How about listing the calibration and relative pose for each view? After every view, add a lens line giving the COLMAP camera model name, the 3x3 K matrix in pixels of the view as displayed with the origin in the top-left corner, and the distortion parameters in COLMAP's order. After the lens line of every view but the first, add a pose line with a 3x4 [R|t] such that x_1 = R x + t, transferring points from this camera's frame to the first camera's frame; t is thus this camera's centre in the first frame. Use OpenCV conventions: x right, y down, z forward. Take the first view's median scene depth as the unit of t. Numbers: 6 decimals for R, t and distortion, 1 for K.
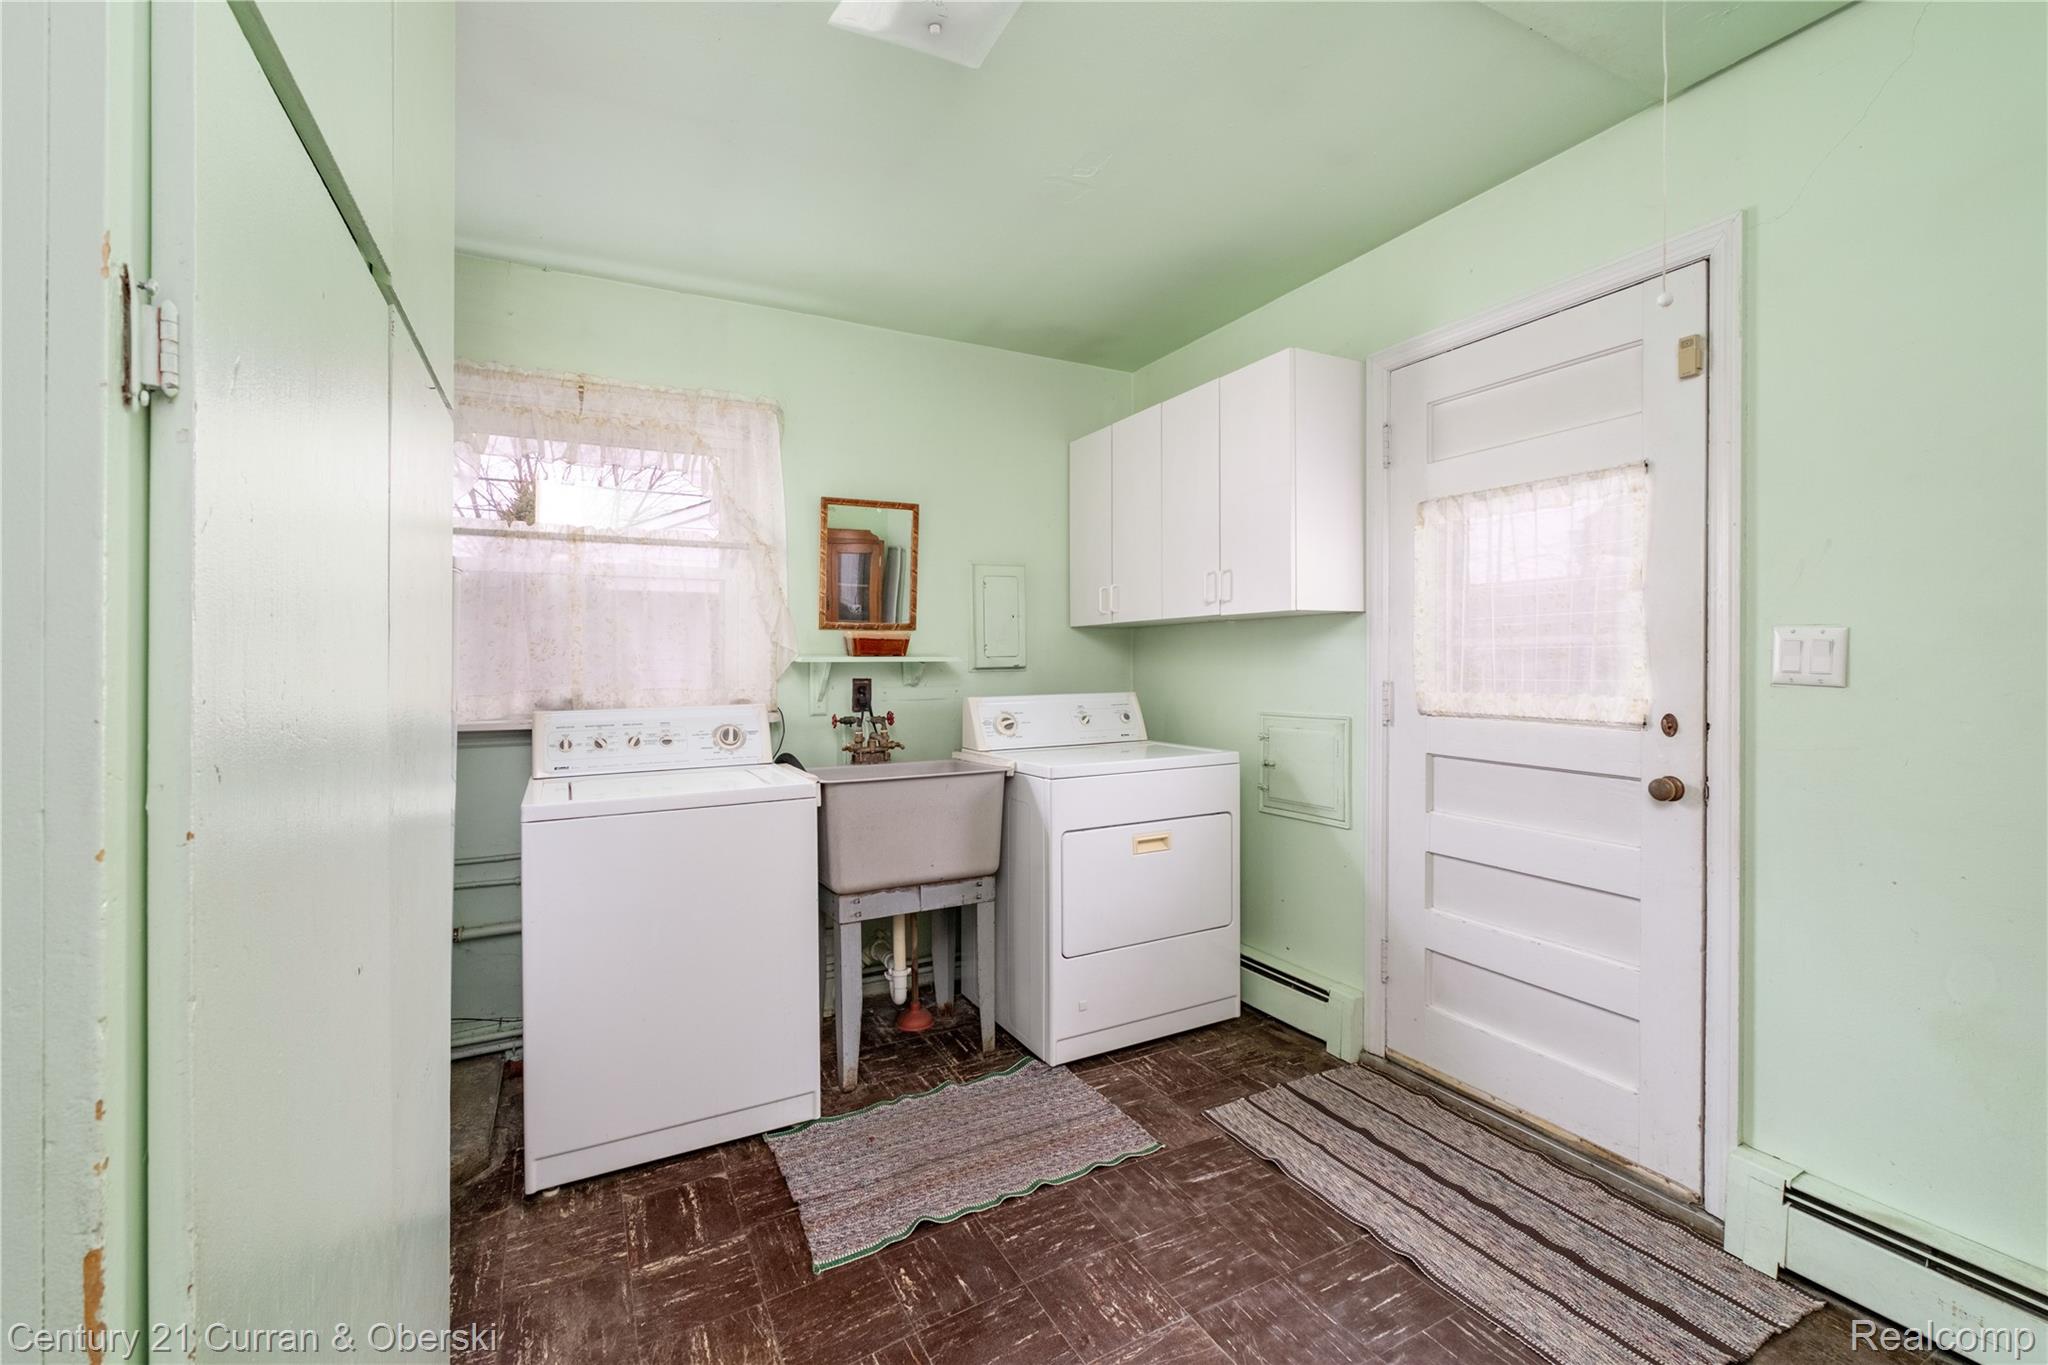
lens RADIAL K [[860.7, 0, 1029.5], [0, 860.7, 663.7], [0, 0, 1]] dist [-0.004689, 0.000321]
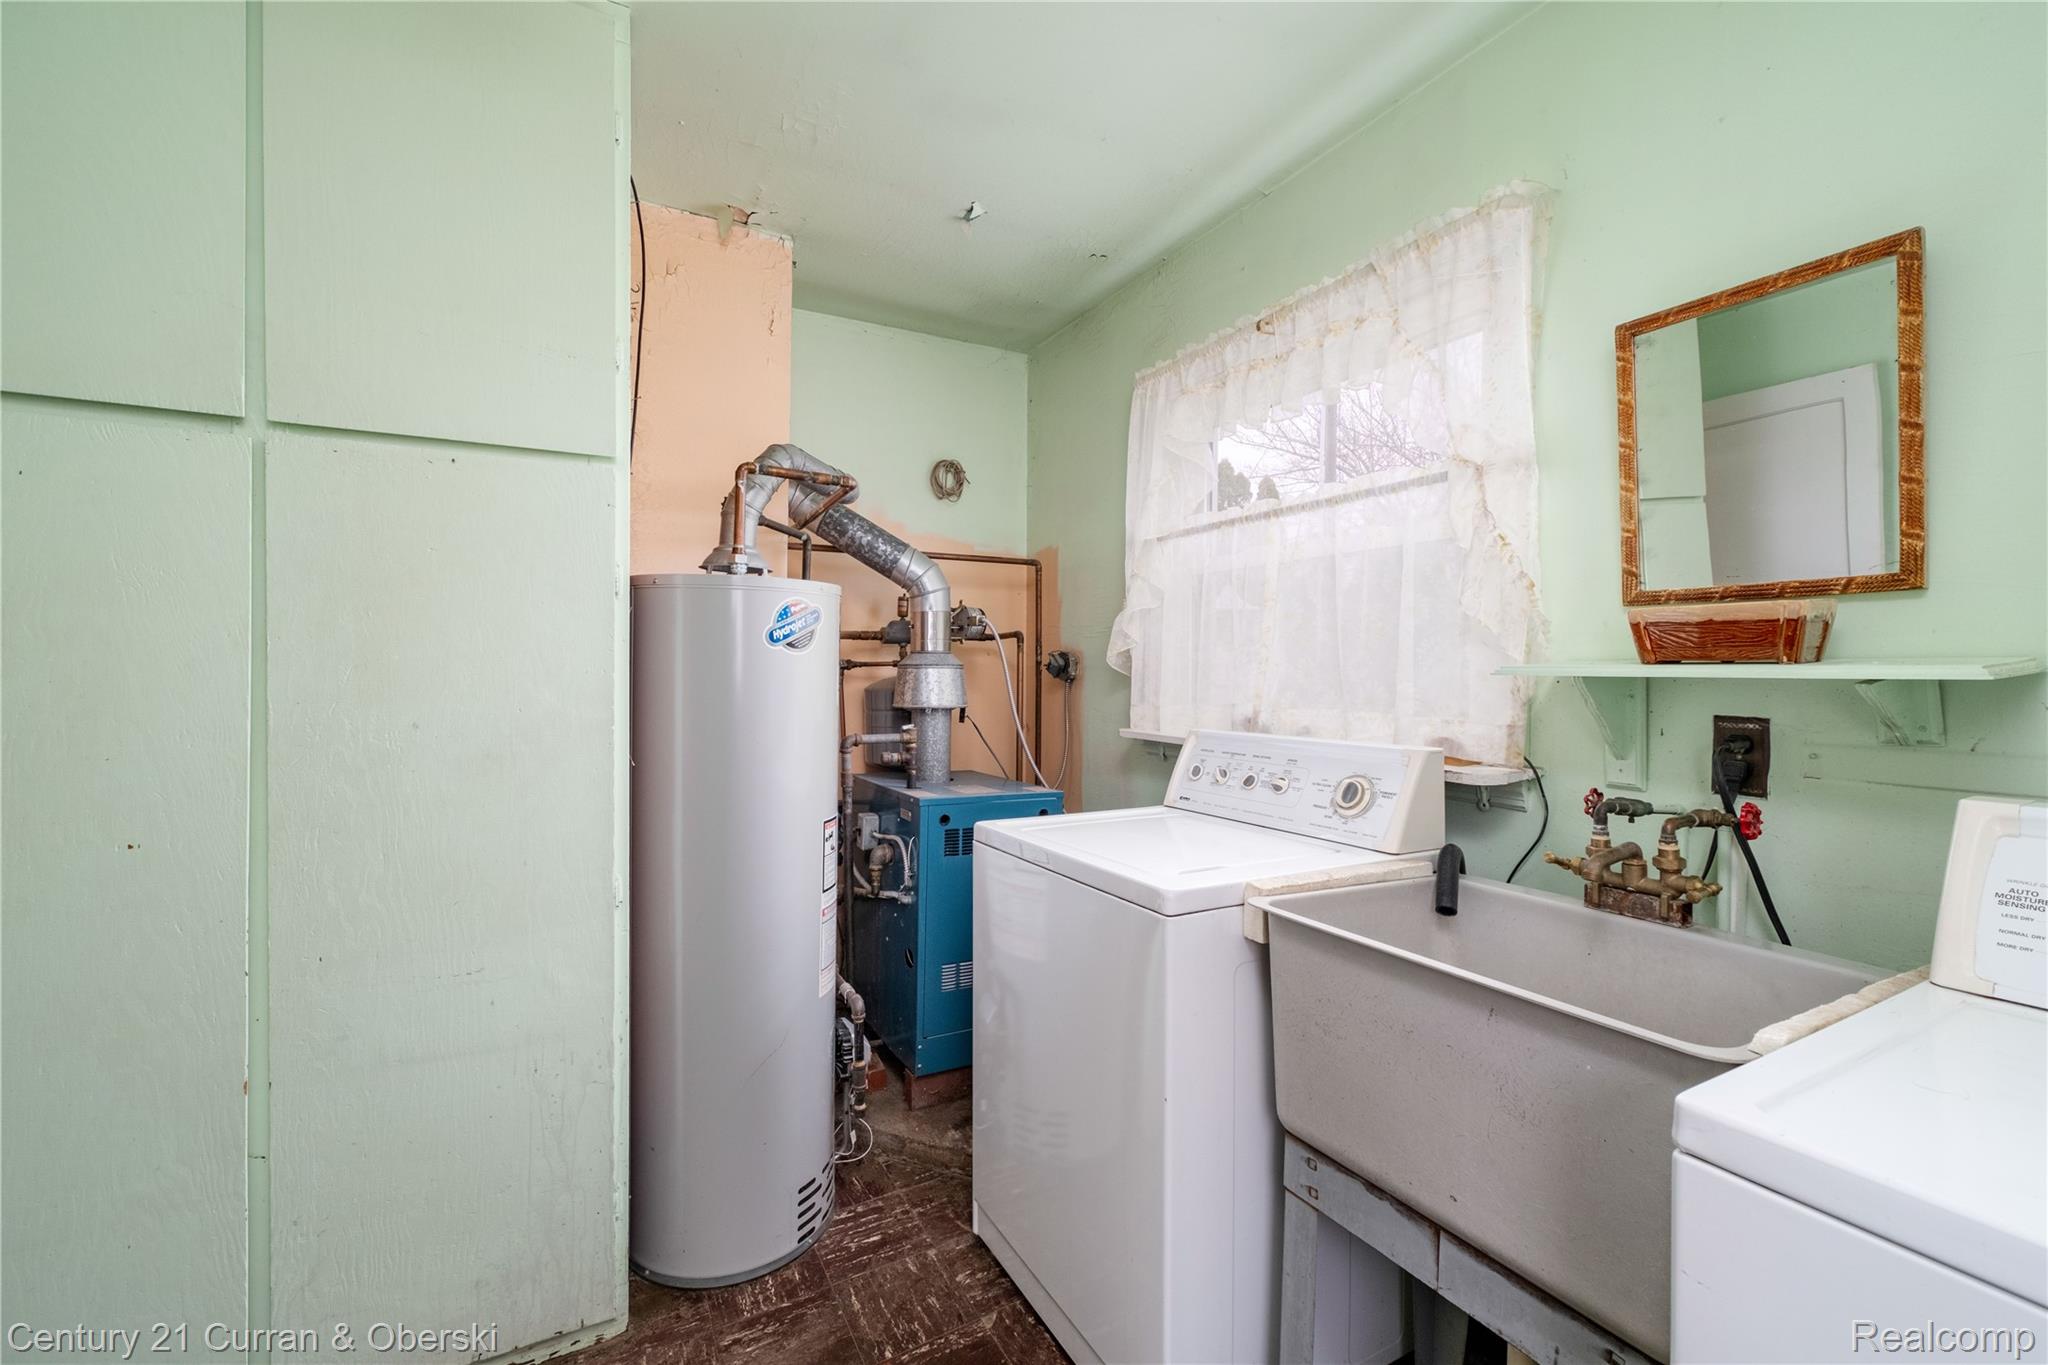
lens RADIAL K [[860.7, 0, 1027.0], [0, 860.7, 672.8], [0, 0, 1]] dist [-0.004689, 0.000321]
pose [[0.001307, 0.010099, -0.999948, 0.273560], [-0.009279, 0.999906, 0.010086, -0.007172], [0.999956, 0.009266, 0.001400, 0.801077]]
